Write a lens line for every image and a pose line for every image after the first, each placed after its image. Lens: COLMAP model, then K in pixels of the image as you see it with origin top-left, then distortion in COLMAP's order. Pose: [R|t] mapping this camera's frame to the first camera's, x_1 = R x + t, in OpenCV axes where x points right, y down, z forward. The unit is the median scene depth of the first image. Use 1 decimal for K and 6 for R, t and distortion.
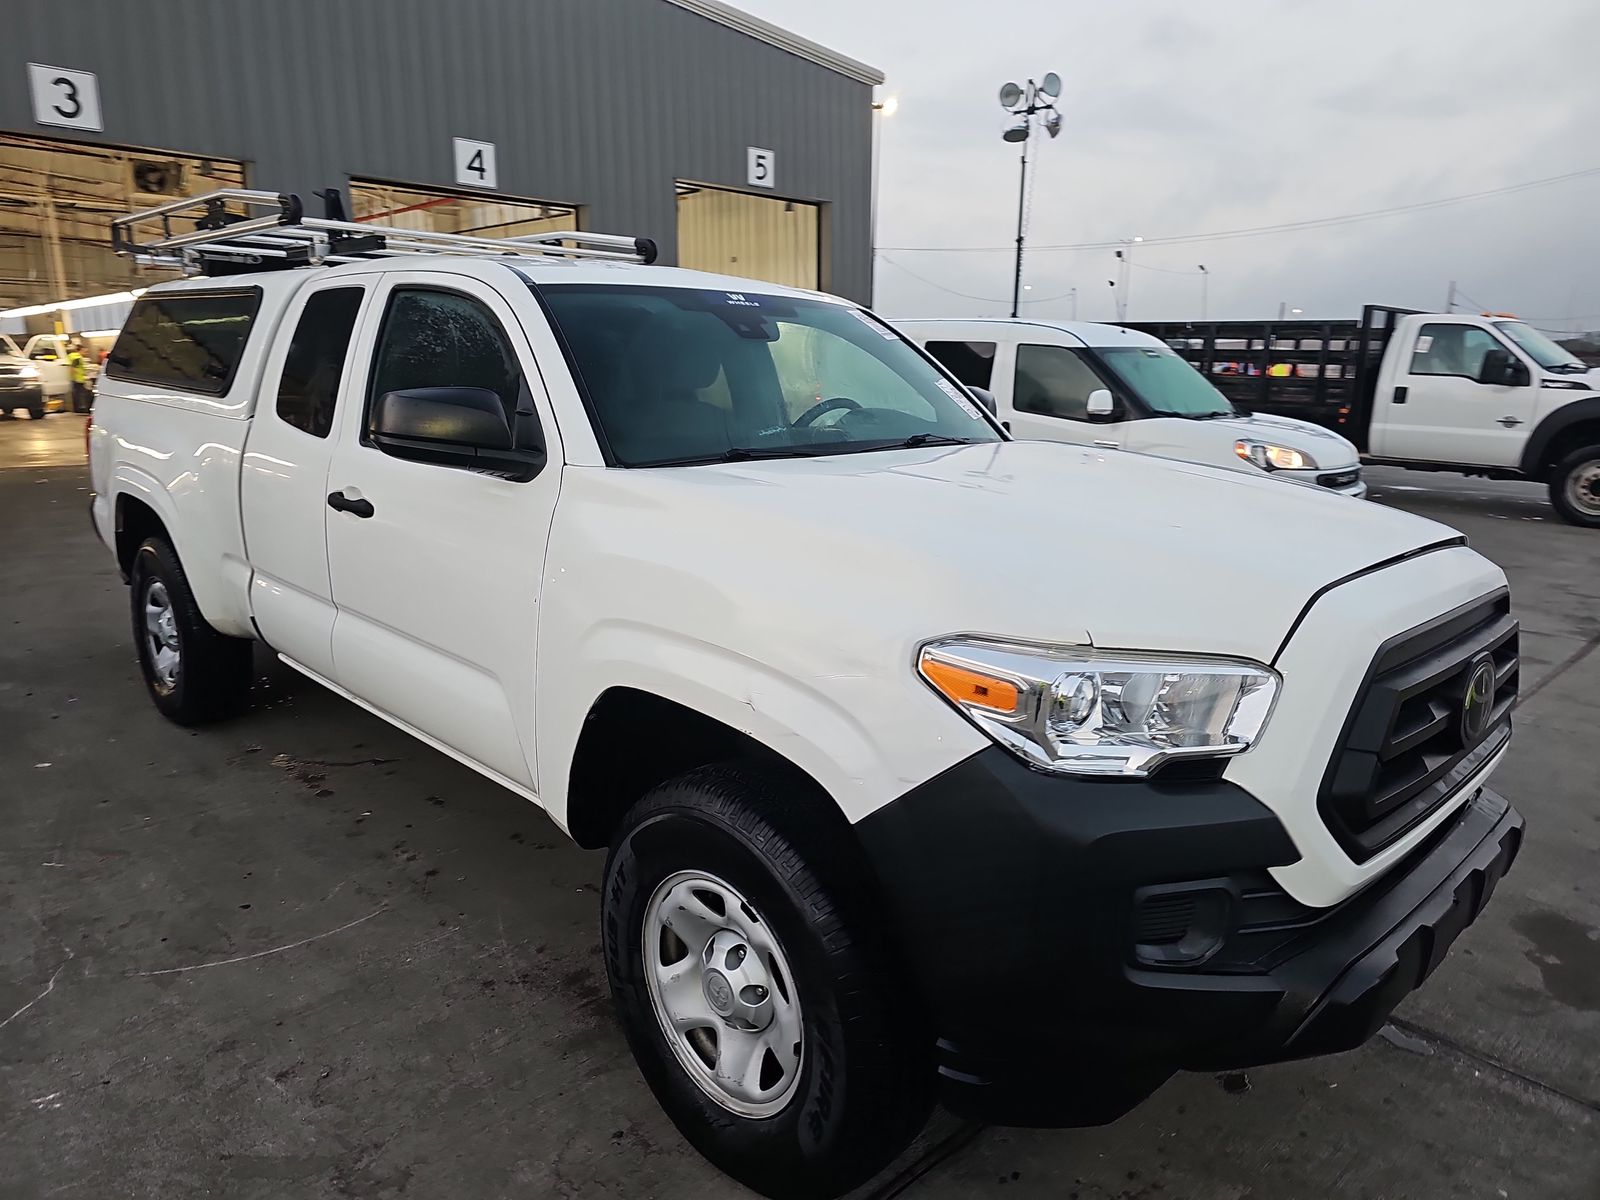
lens RADIAL K [[1078.0, 0, 799.3], [0, 1078.0, 603.5], [0, 0, 1]] dist [0.018954, -0.019055]
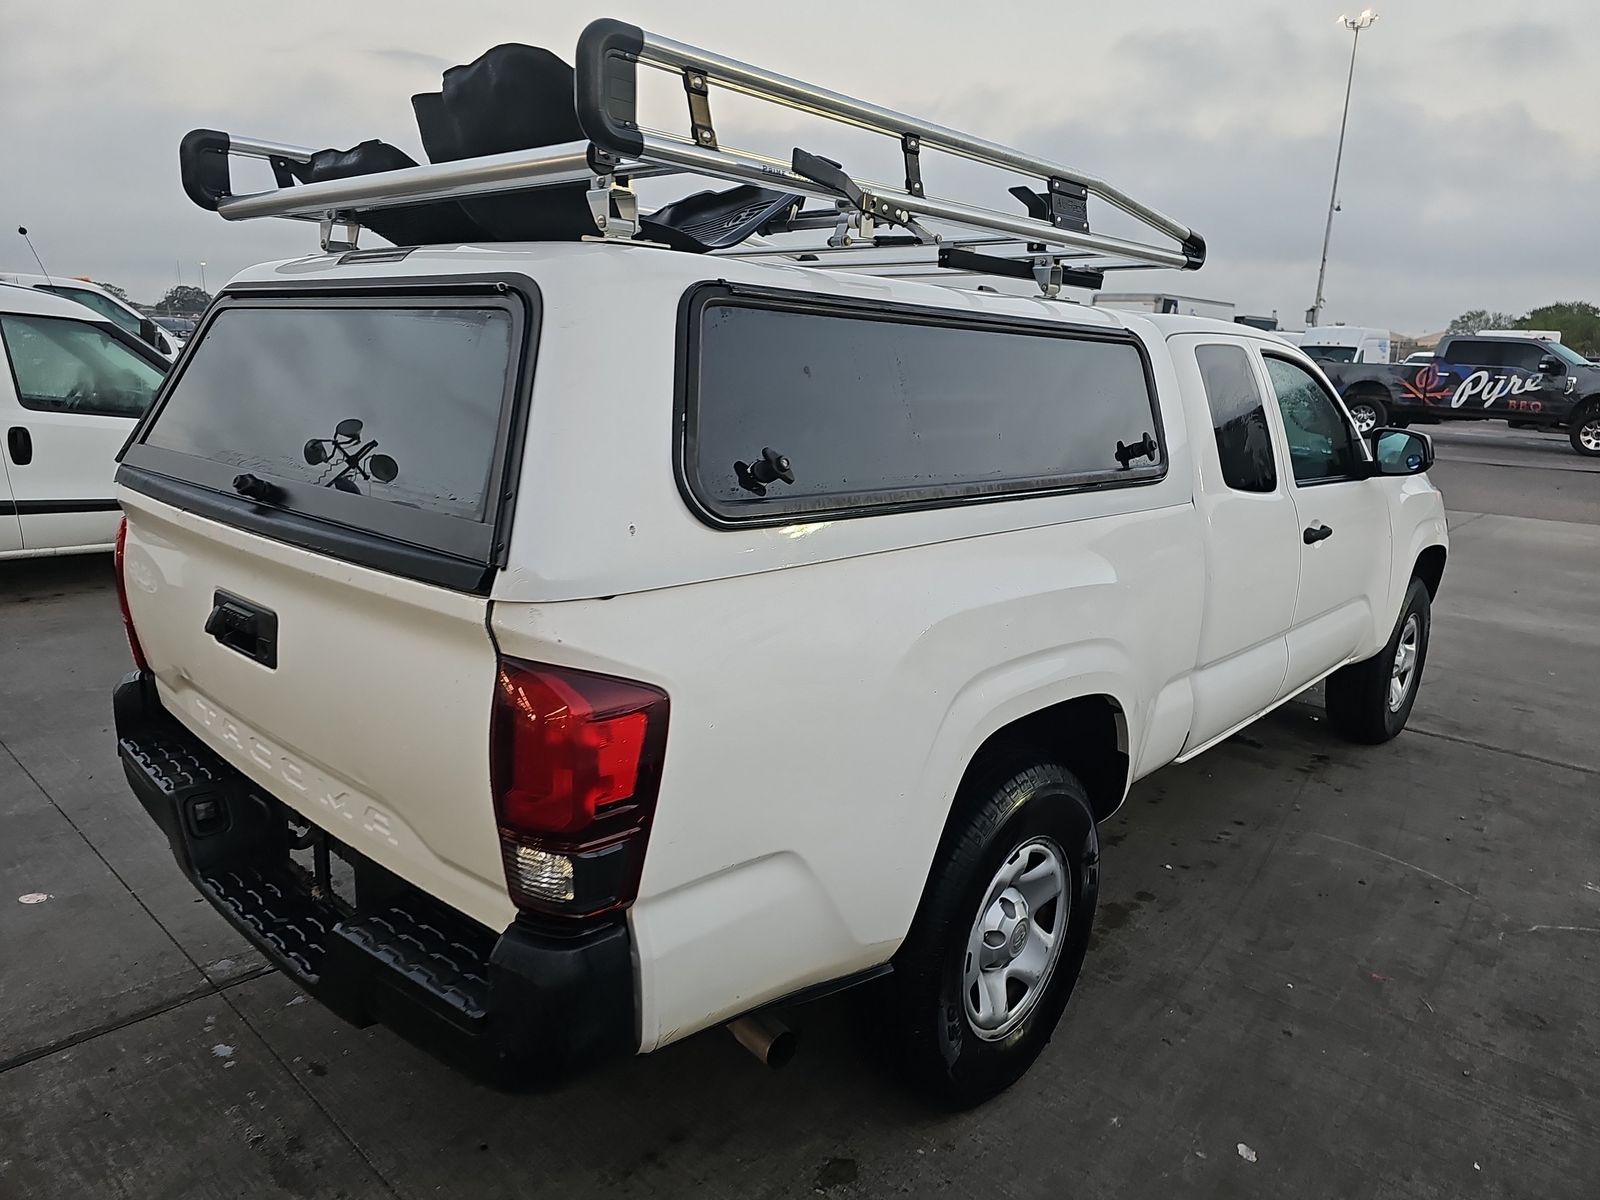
lens RADIAL K [[1078.0, 0, 799.6], [0, 1078.0, 594.2], [0, 0, 1]] dist [0.018954, -0.019055]
pose [[-0.063095, -0.240703, 0.968546, -1.522763], [0.180578, 0.951708, 0.248282, -0.421610], [-0.981535, 0.190564, -0.016582, 1.540146]]
